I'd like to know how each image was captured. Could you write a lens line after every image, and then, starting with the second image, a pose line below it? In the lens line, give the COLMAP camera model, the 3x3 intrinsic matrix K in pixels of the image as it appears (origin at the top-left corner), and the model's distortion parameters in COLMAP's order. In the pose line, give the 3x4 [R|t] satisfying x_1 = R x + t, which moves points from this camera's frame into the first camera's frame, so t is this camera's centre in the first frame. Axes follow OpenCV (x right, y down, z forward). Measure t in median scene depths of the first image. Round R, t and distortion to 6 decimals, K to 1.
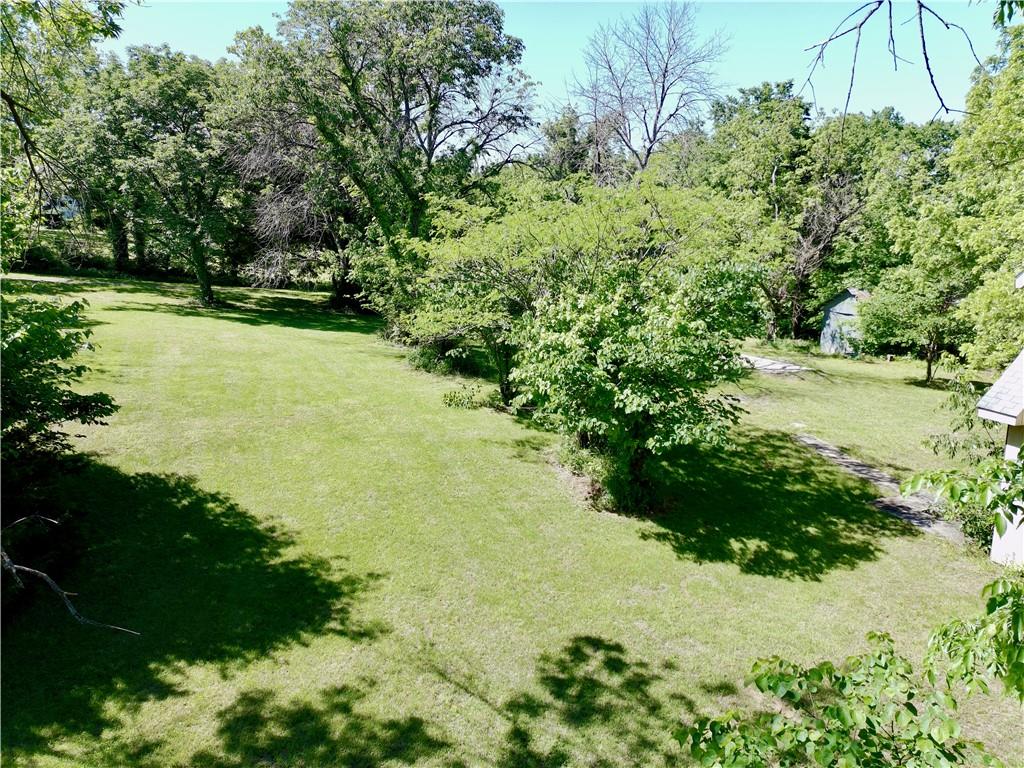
lens RADIAL K [[760.3, 0, 513.7], [0, 760.3, 383.2], [0, 0, 1]] dist [0.099056, -0.084851]
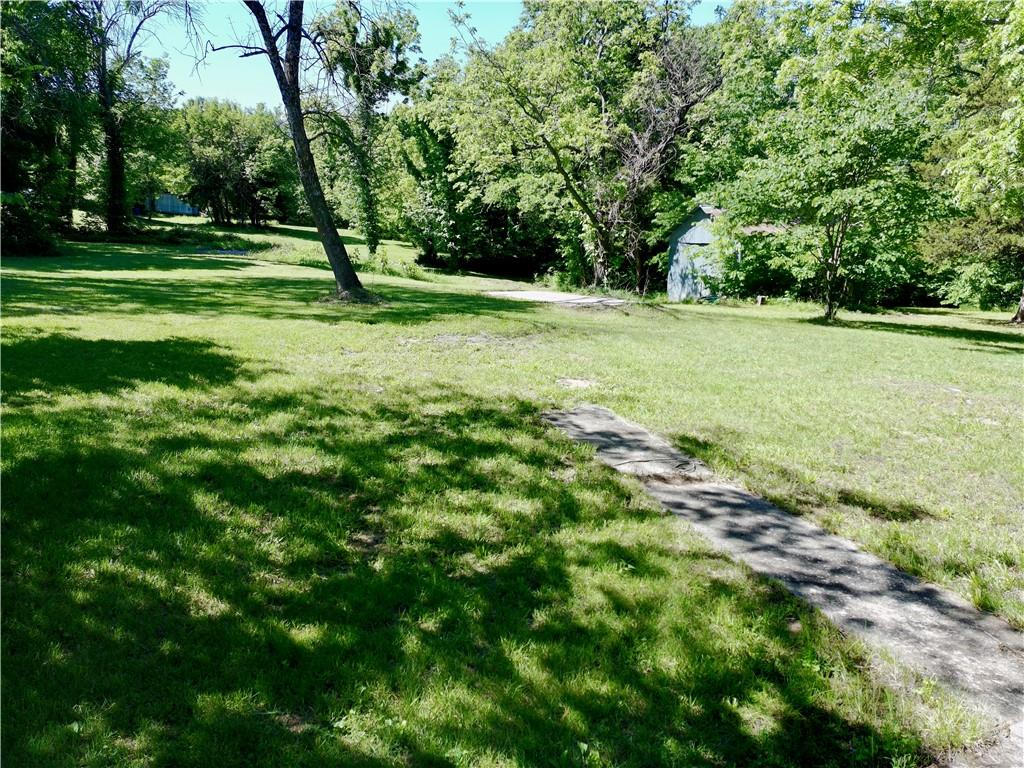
lens RADIAL K [[764.4, 0, 513.4], [0, 764.4, 365.4], [0, 0, 1]] dist [0.094484, -0.084887]
pose [[0.986559, -0.030730, 0.160489, 0.260054], [0.033925, 0.999276, -0.017203, 0.047726], [-0.159844, 0.022417, 0.986888, 0.595646]]
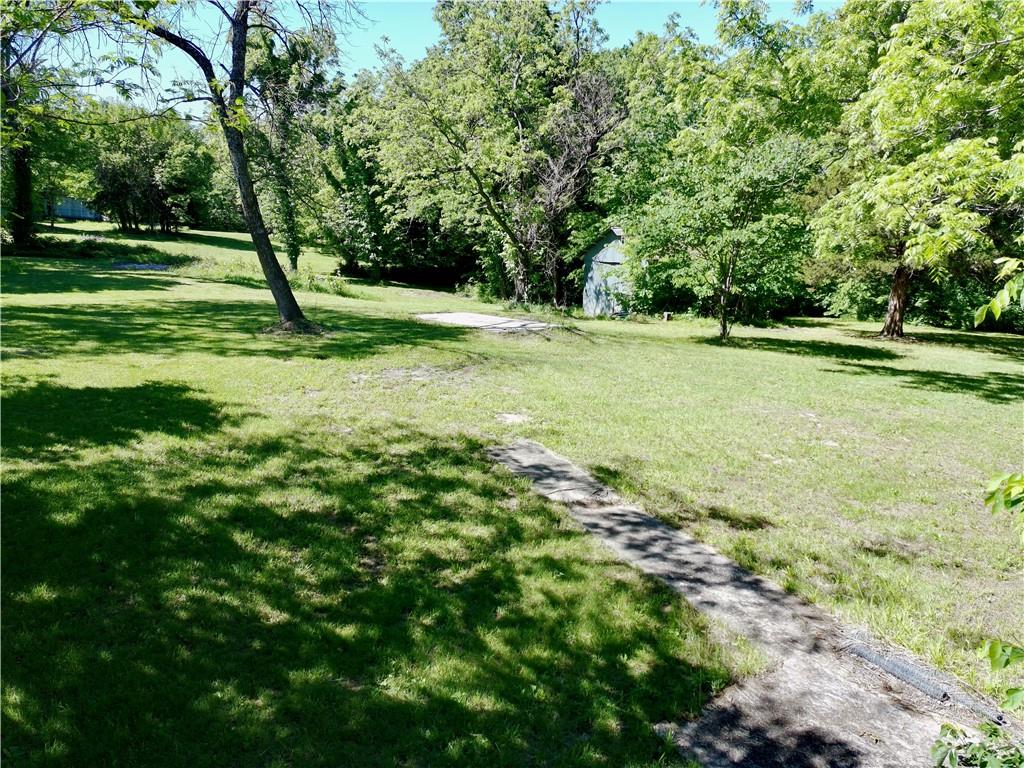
lens RADIAL K [[760.3, 0, 513.7], [0, 760.3, 383.2], [0, 0, 1]] dist [0.099056, -0.084851]
pose [[0.963383, -0.053261, 0.262787, 0.236923], [0.052290, 0.998575, 0.010690, 0.027004], [-0.262982, 0.003443, 0.964795, 0.532157]]
